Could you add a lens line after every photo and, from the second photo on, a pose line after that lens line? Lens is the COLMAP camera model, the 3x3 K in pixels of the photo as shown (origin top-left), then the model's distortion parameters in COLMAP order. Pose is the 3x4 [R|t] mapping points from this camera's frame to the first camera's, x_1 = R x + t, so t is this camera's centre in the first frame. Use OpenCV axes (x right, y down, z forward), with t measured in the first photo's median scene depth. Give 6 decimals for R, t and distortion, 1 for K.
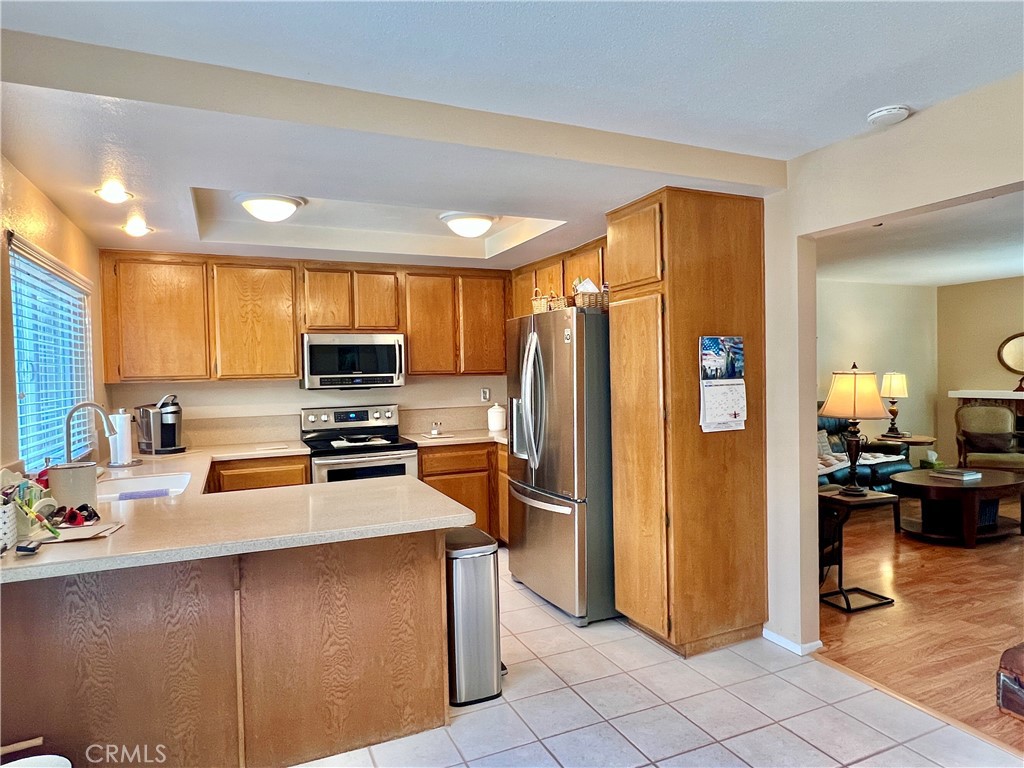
lens RADIAL K [[617.0, 0, 507.3], [0, 617.0, 384.8], [0, 0, 1]] dist [-0.000779, -0.000196]
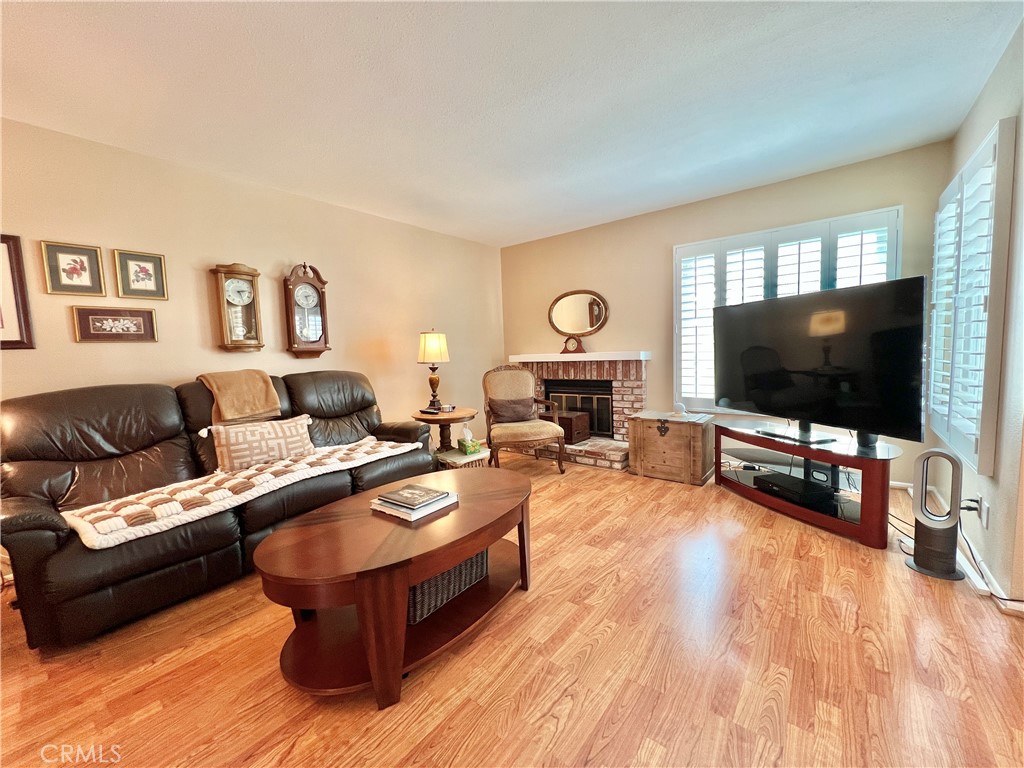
lens RADIAL K [[403.4, 0, 510.2], [0, 403.4, 382.8], [0, 0, 1]] dist [-0.000956, 0.000024]
pose [[0.890812, -0.049249, 0.451696, 0.871223], [0.028757, 0.998226, 0.052126, 0.039679], [-0.453462, -0.033445, 0.890648, 0.888397]]
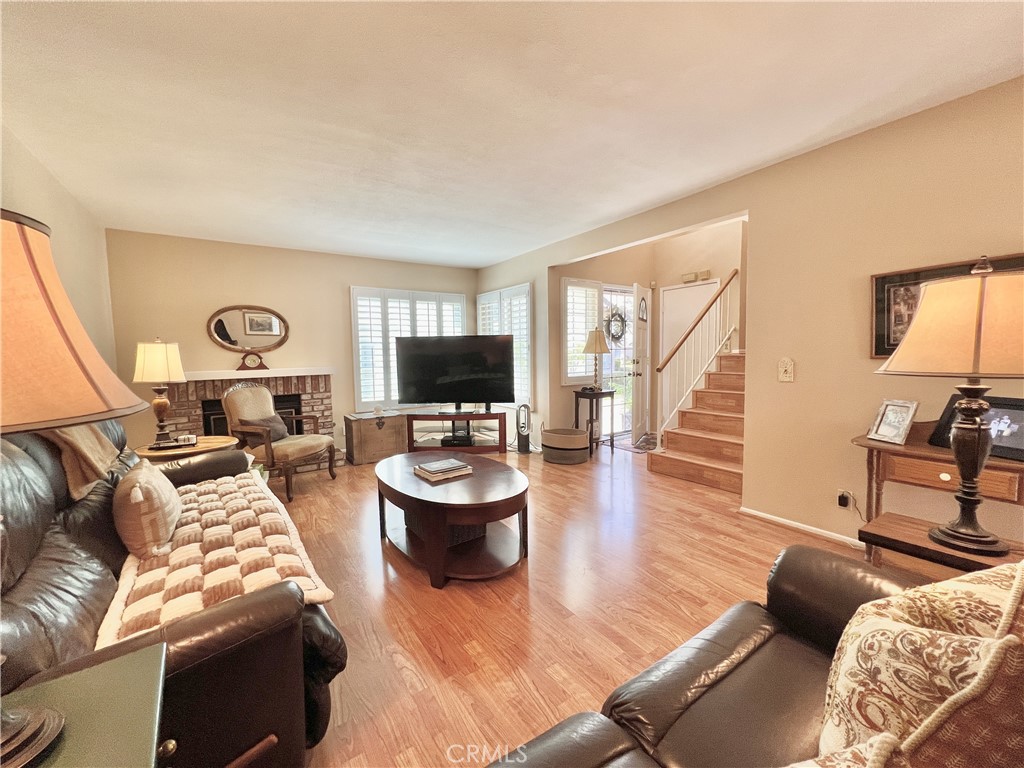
lens RADIAL K [[403.4, 0, 510.2], [0, 403.4, 382.8], [0, 0, 1]] dist [-0.000956, 0.000024]
pose [[-0.179480, -0.050215, 0.982479, 0.327534], [0.043629, 0.997307, 0.058943, 0.021570], [-0.982794, 0.053444, -0.176806, 1.340604]]
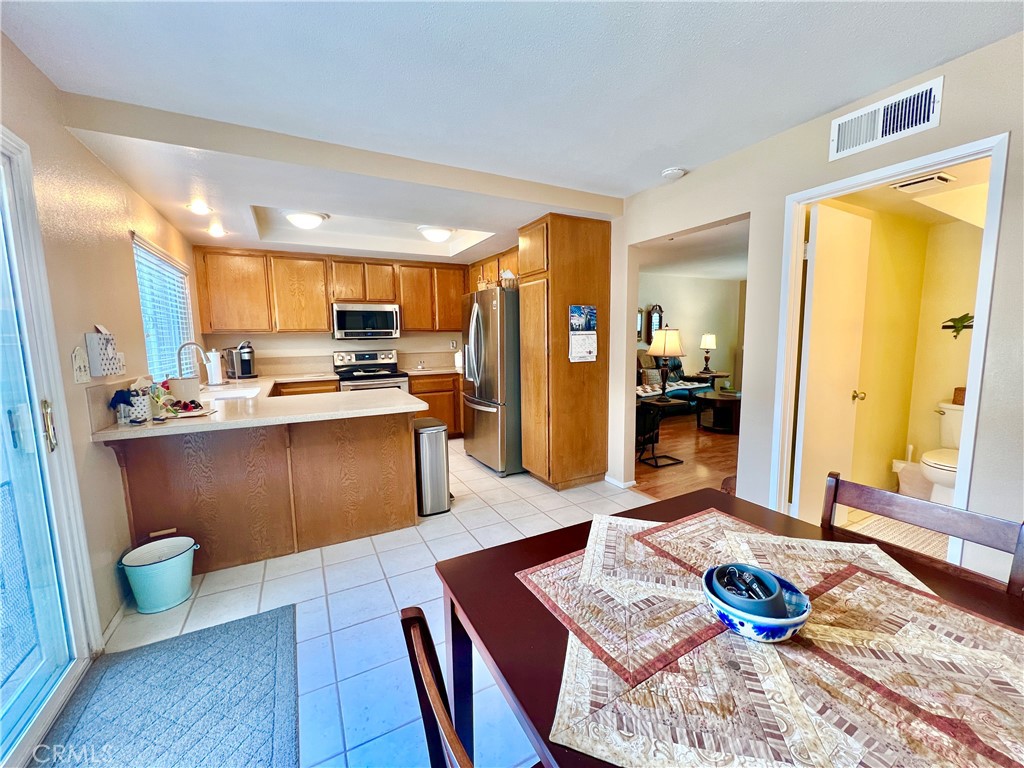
lens RADIAL K [[408.4, 0, 510.9], [0, 408.4, 382.2], [0, 0, 1]] dist [-0.000774, 0.000340]
pose [[0.997824, -0.000583, 0.065932, 0.061621], [-0.005374, 0.995914, 0.090148, 0.024478], [-0.065716, -0.090306, 0.993744, -0.091442]]
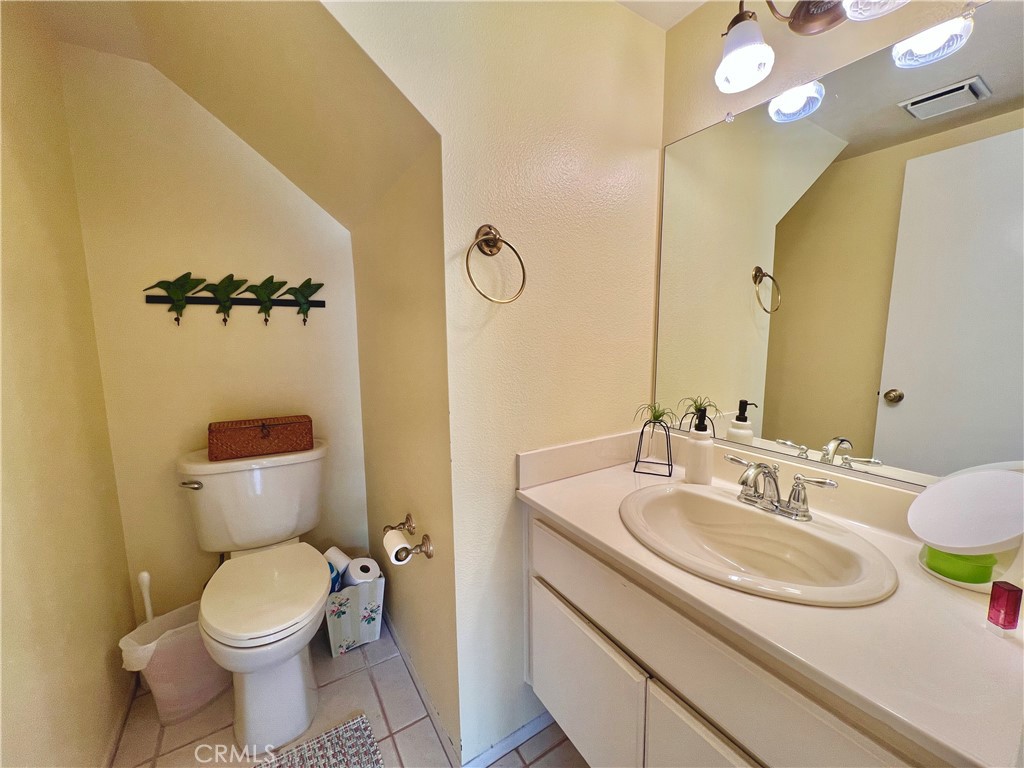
lens RADIAL K [[408.4, 0, 510.9], [0, 408.4, 382.2], [0, 0, 1]] dist [-0.000774, 0.000340]
pose [[-0.144788, -0.106380, 0.983727, 0.573111], [0.035343, 0.993013, 0.112586, 0.028444], [-0.988831, 0.051069, -0.140017, 0.417280]]
